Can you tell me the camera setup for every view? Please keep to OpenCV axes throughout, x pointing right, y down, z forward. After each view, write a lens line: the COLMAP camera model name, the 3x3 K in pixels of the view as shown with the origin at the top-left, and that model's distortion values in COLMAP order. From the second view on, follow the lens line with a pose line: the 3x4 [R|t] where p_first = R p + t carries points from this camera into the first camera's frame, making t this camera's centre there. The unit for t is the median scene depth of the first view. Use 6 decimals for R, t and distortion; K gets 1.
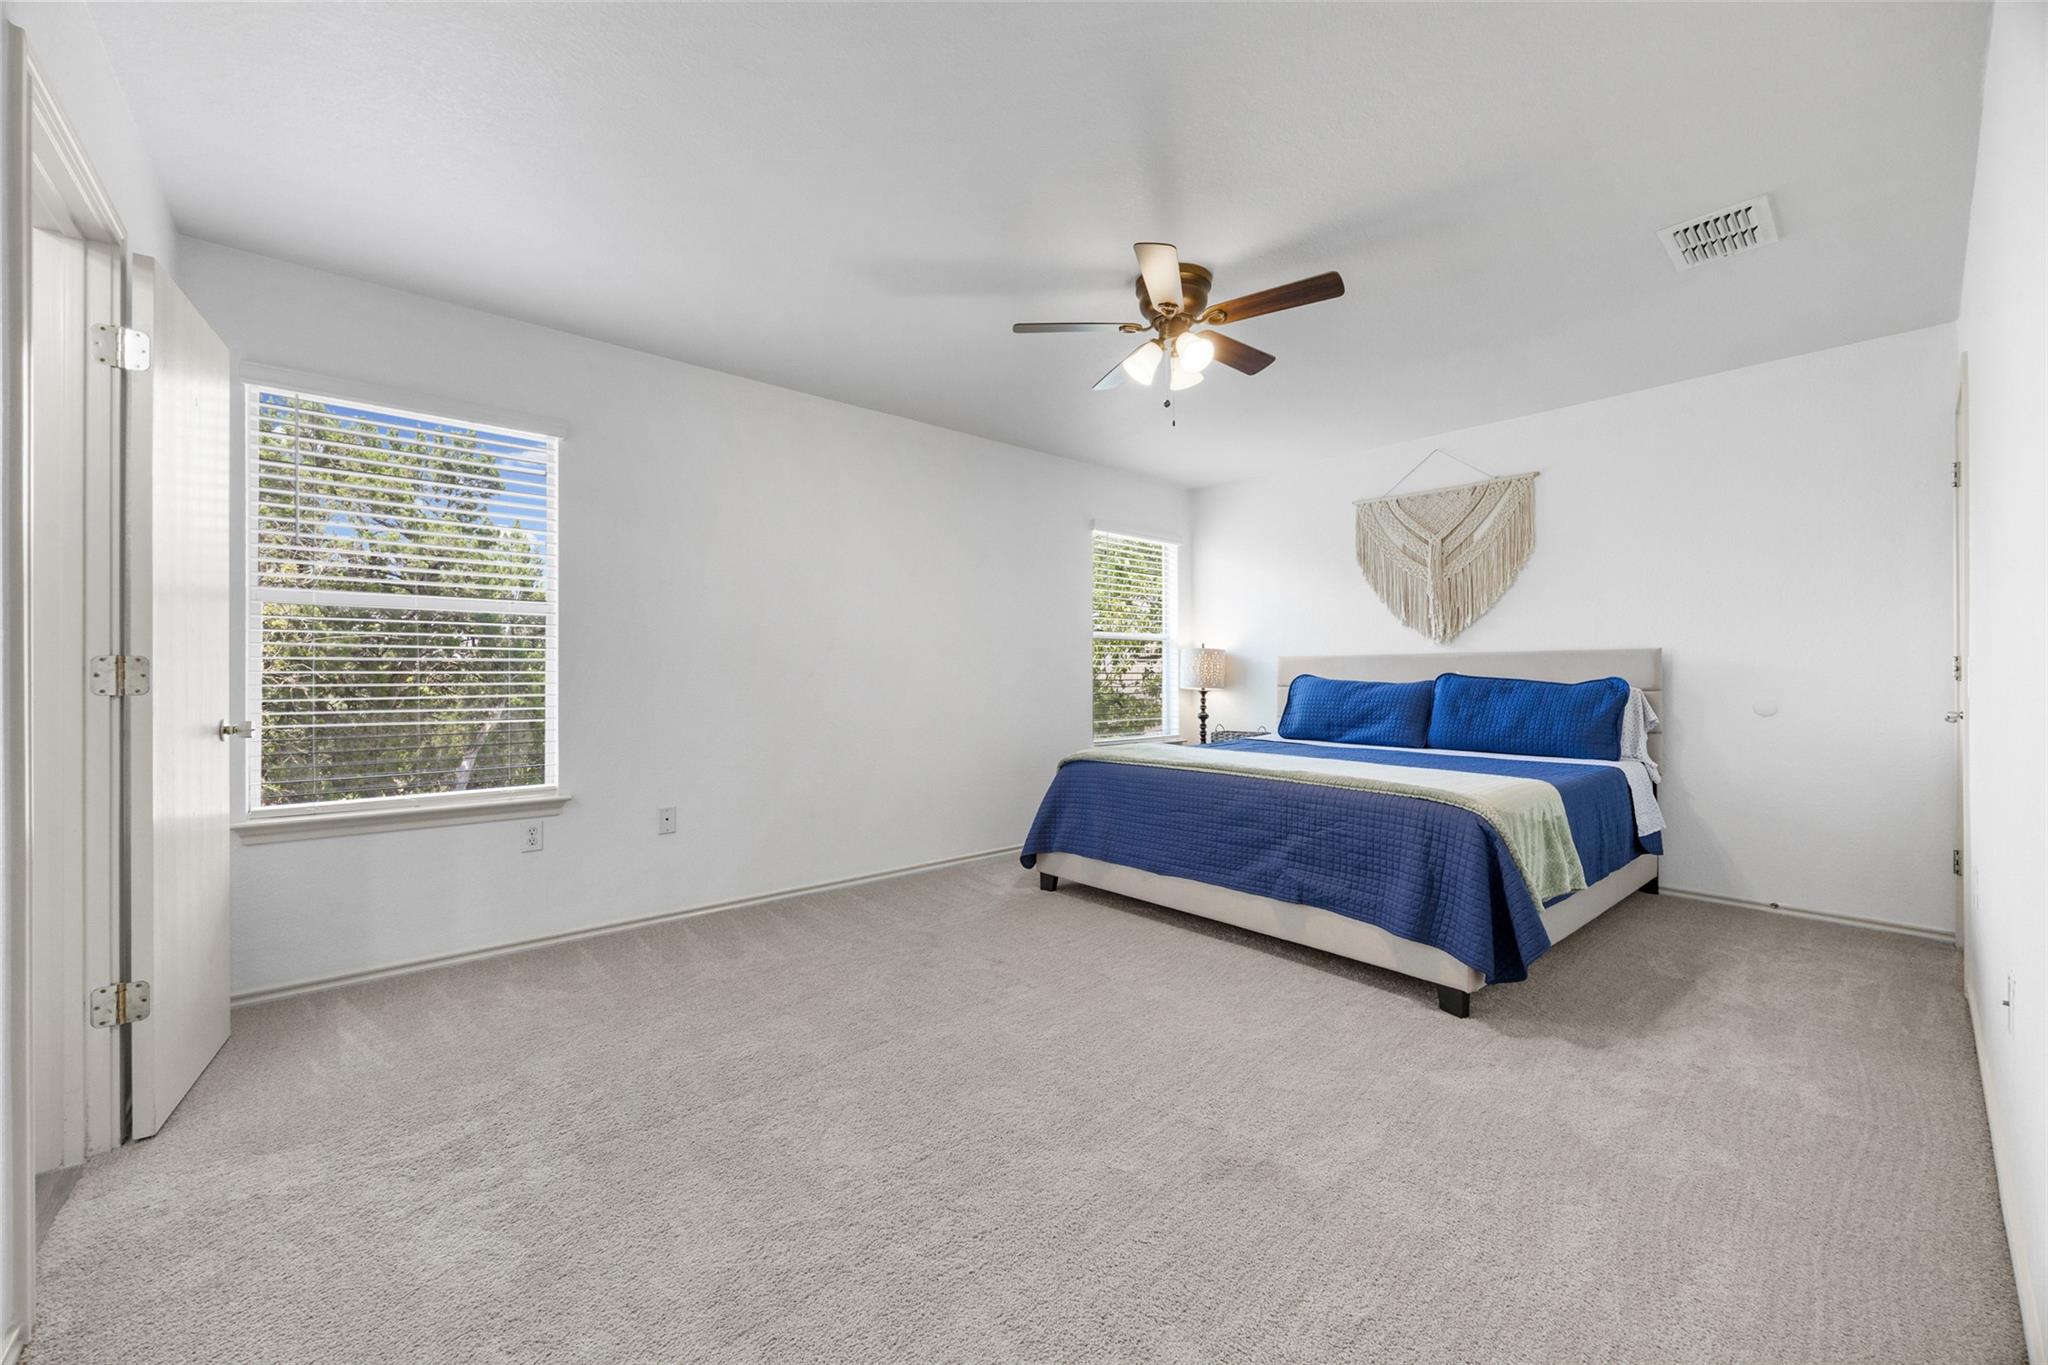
lens RADIAL K [[773.8, 0, 1026.5], [0, 773.8, 678.1], [0, 0, 1]] dist [-0.002811, -0.000351]
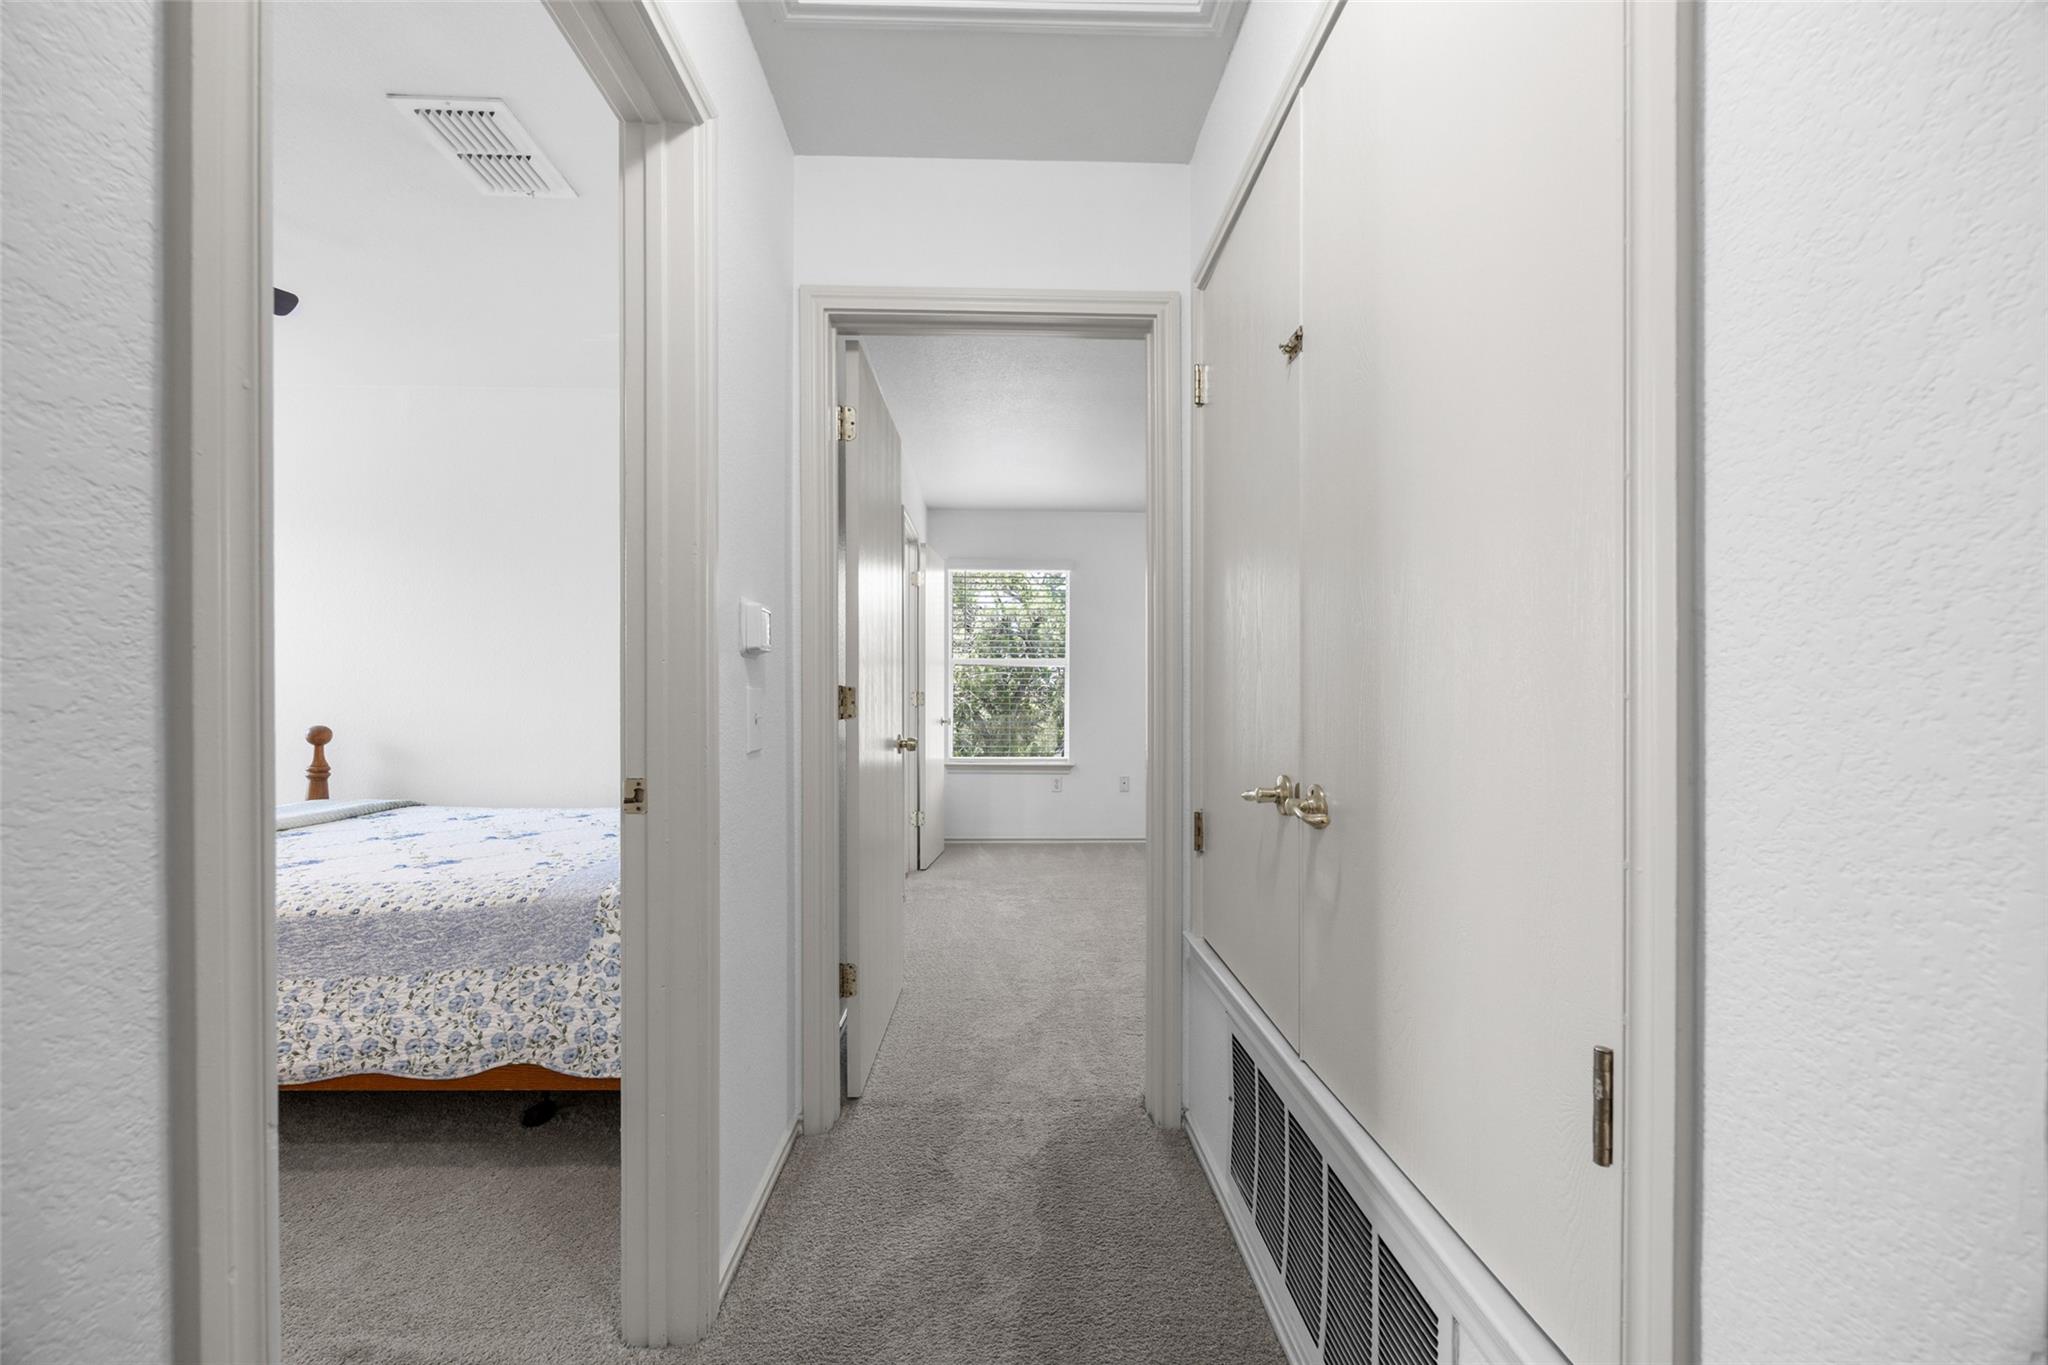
lens RADIAL K [[773.8, 0, 1023.8], [0, 773.8, 695.6], [0, 0, 1]] dist [-0.002811, -0.000351]
pose [[0.775224, -0.000381, -0.631686, 0.588201], [-0.000352, 0.999999, -0.001035, -0.009271], [0.631686, 0.001025, 0.775224, -0.616256]]
